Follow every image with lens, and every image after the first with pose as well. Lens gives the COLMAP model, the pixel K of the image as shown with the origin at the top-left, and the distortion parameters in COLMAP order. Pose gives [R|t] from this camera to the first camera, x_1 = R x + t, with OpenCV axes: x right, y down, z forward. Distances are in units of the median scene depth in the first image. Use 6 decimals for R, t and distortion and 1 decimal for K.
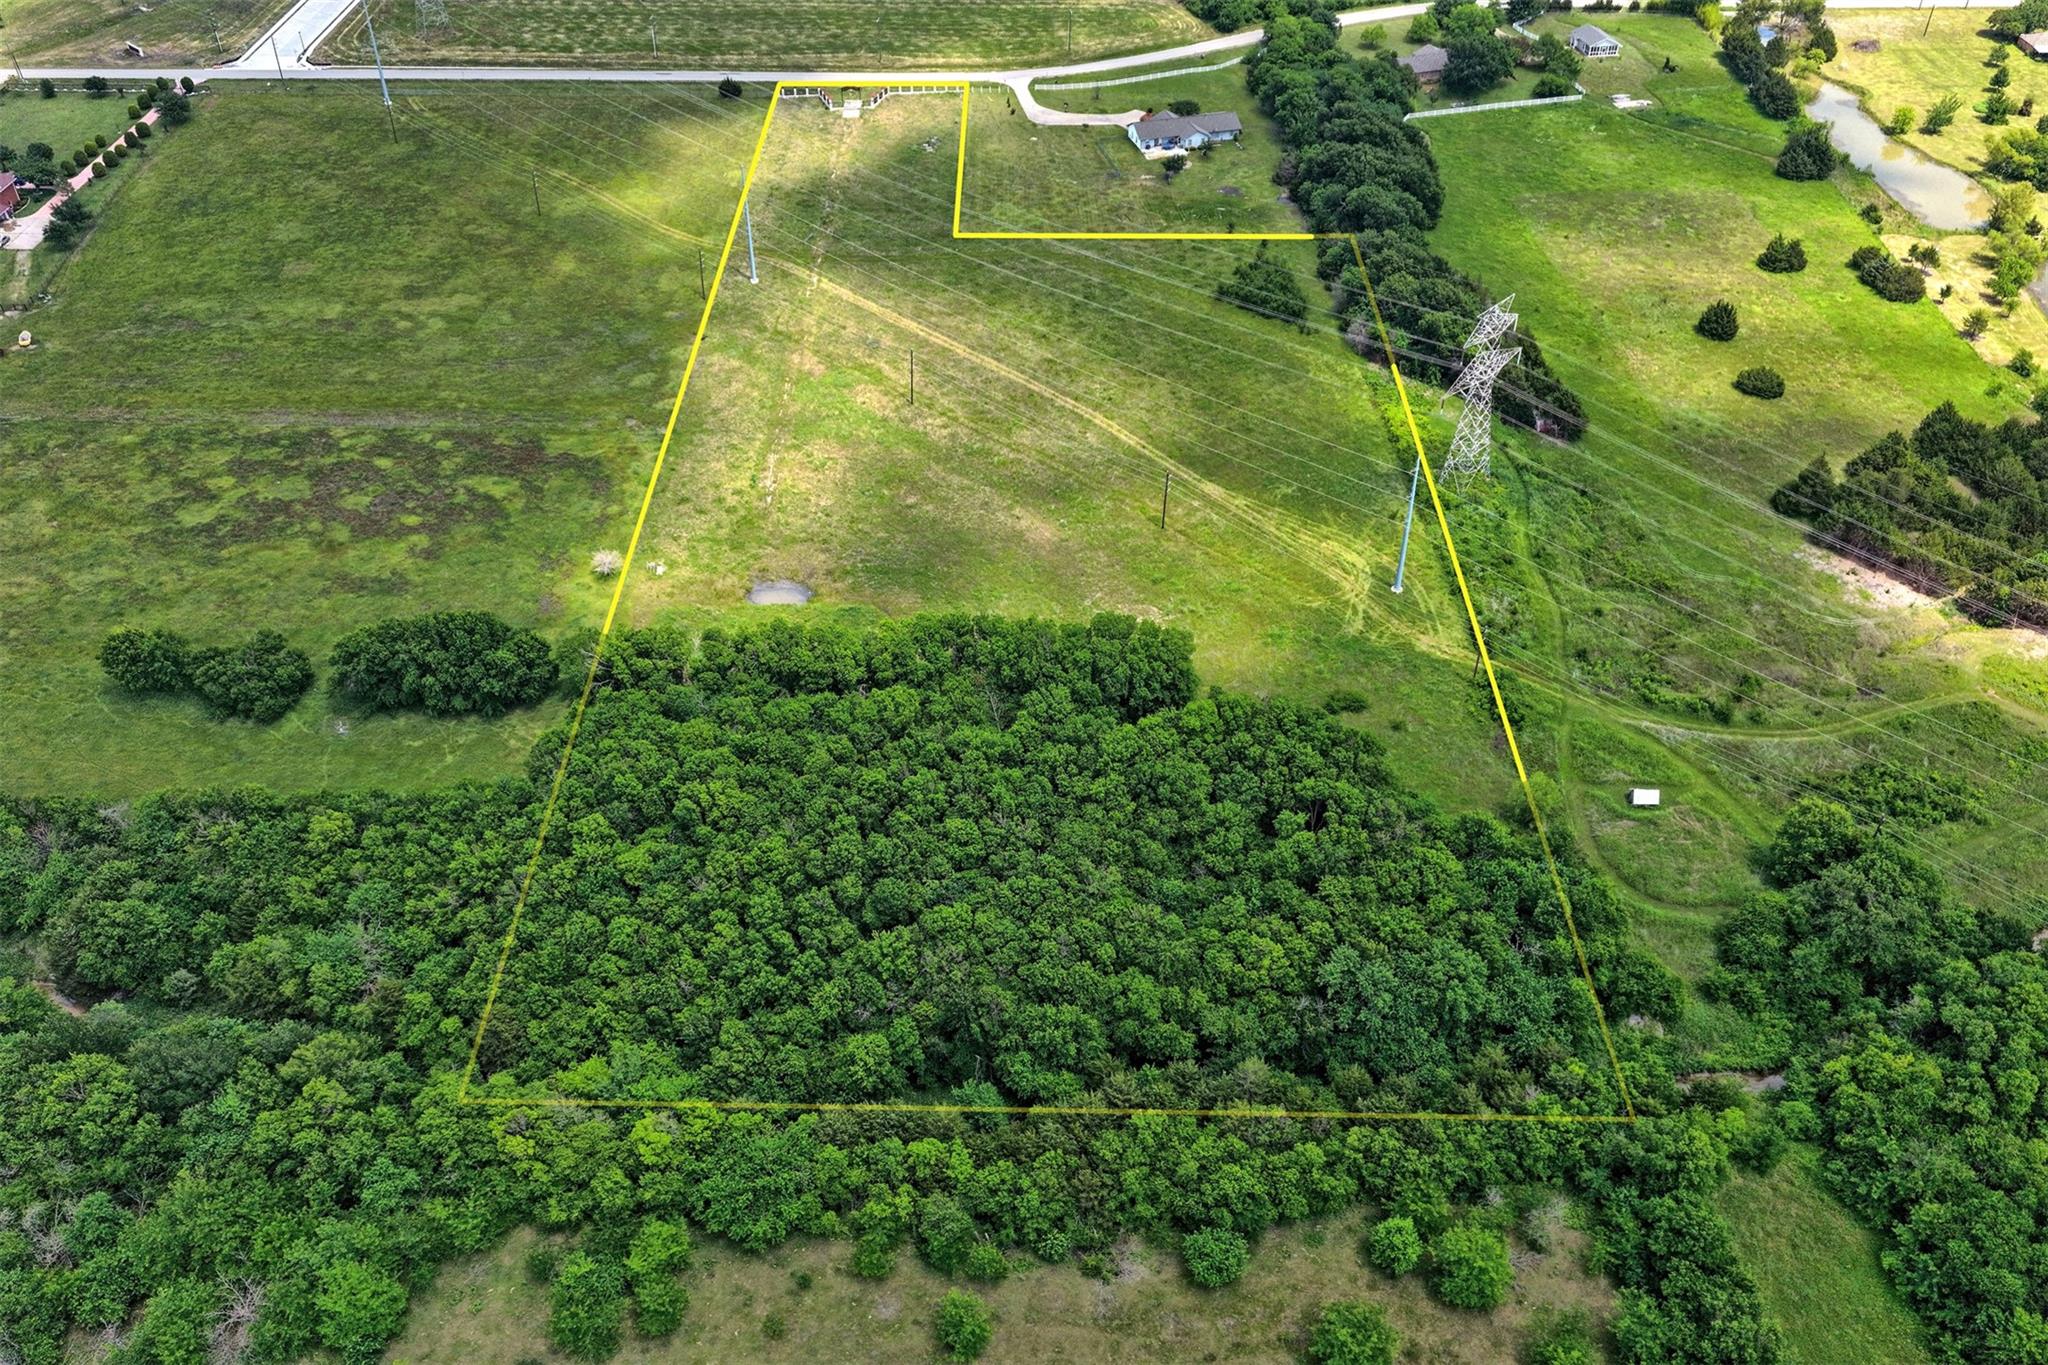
lens RADIAL K [[1709.7, 0, 1020.9], [0, 1709.7, 681.9], [0, 0, 1]] dist [-0.010861, 0.030244]
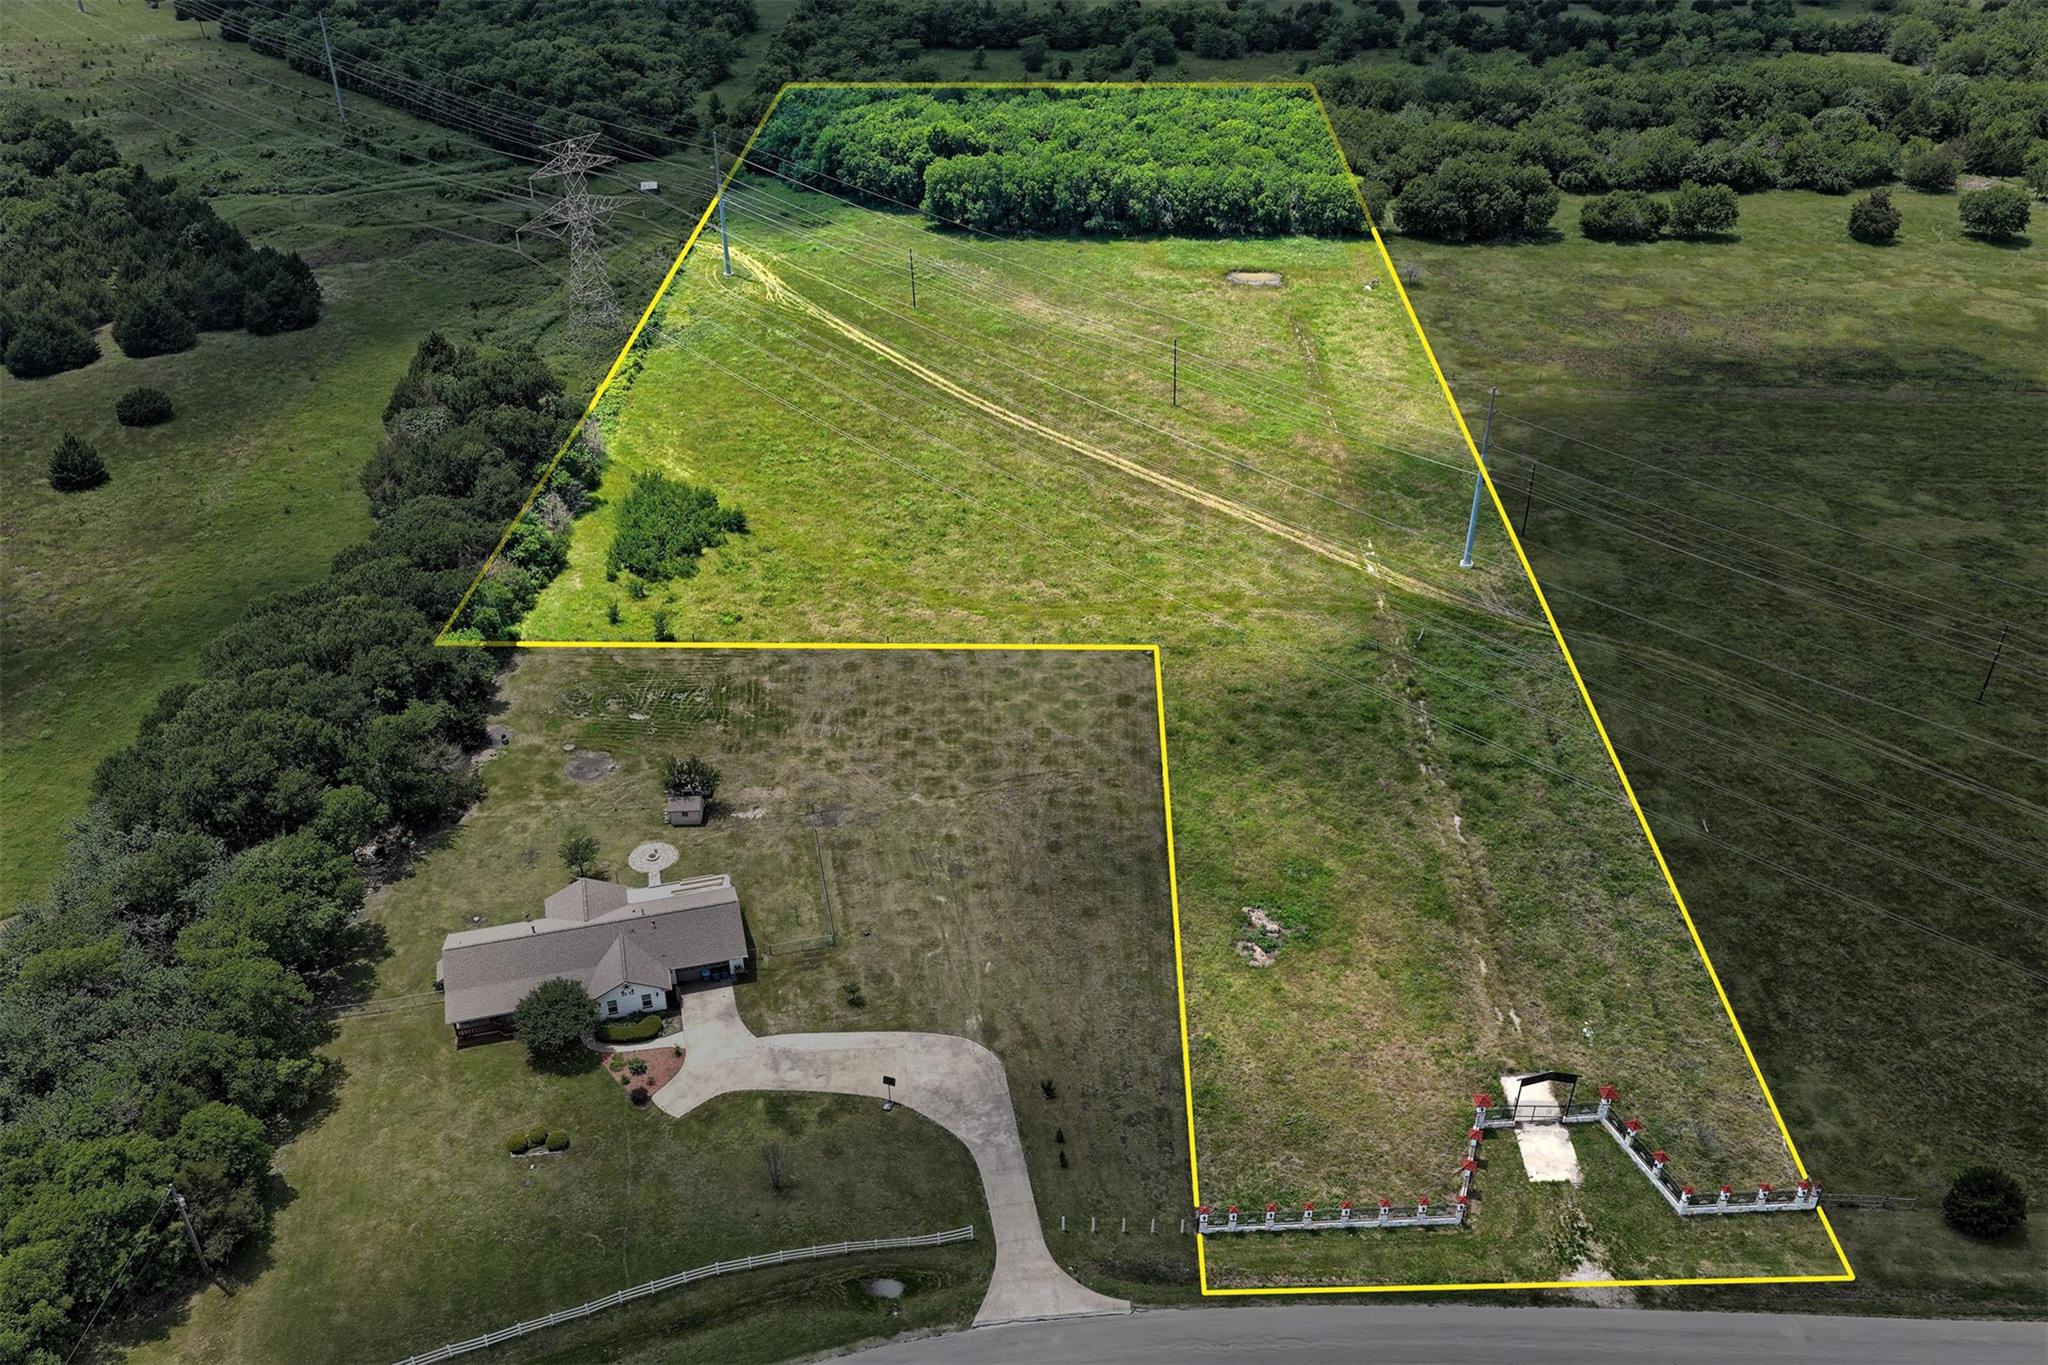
lens RADIAL K [[1709.7, 0, 1027.5], [0, 1709.7, 678.4], [0, 0, 1]] dist [-0.010861, 0.030244]
pose [[-0.999778, -0.010495, 0.018275, -0.008440], [0.014028, 0.315705, 0.948754, -0.999389], [-0.015727, 0.948799, -0.315488, 1.513291]]
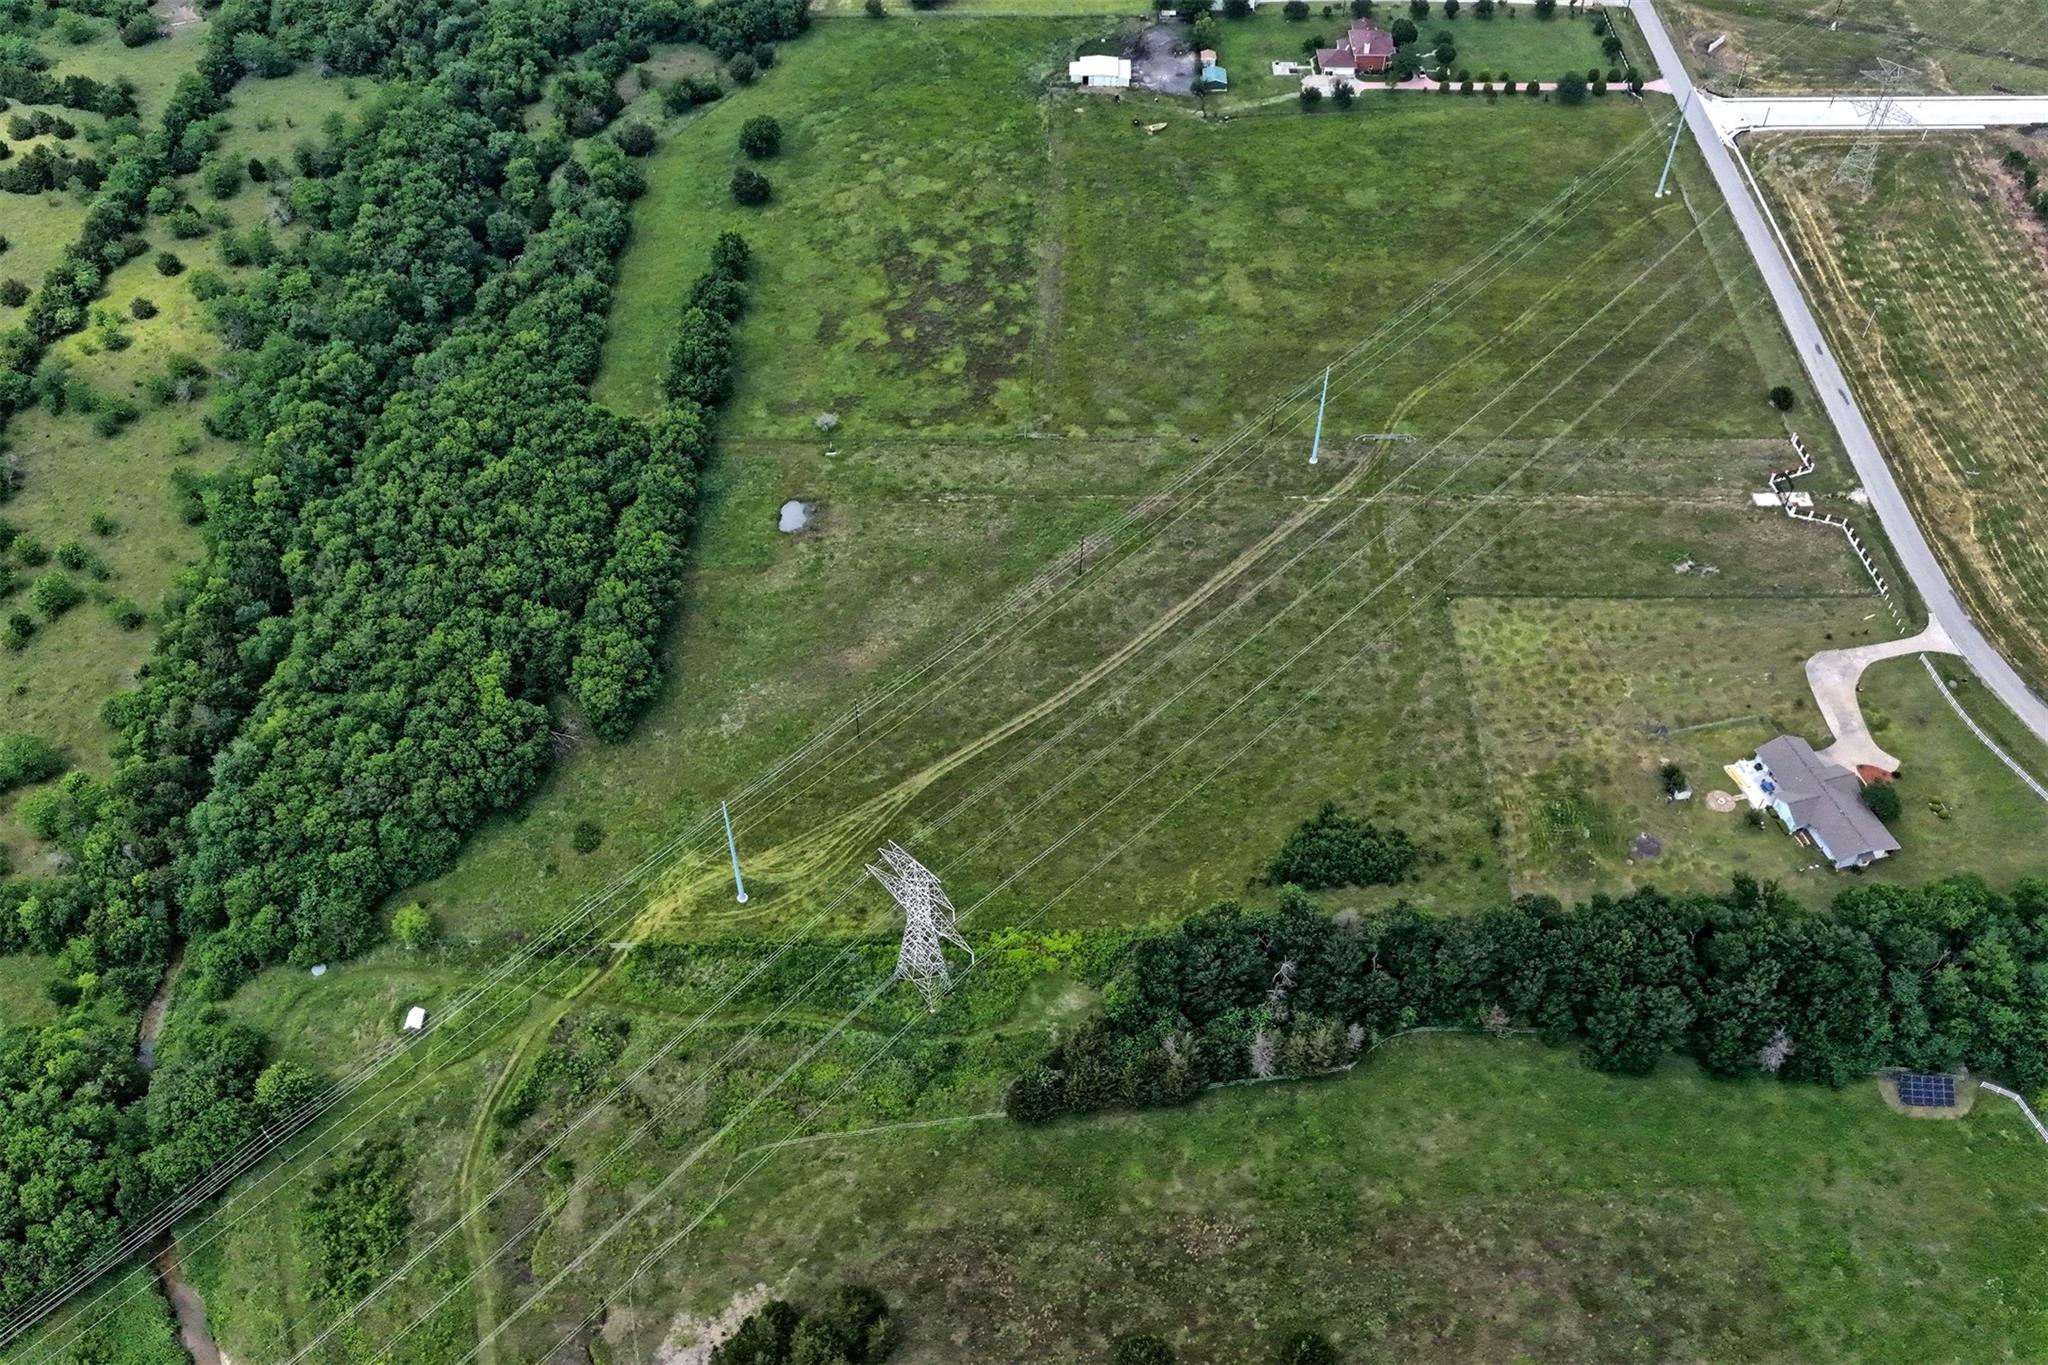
lens RADIAL K [[1709.7, 0, 1029.4], [0, 1709.7, 686.9], [0, 0, 1]] dist [-0.010861, 0.030244]
pose [[-0.004121, 0.736410, -0.676523, 0.788959], [-0.625268, 0.526069, 0.576447, -0.795738], [0.780399, 0.425384, 0.458286, 0.547691]]
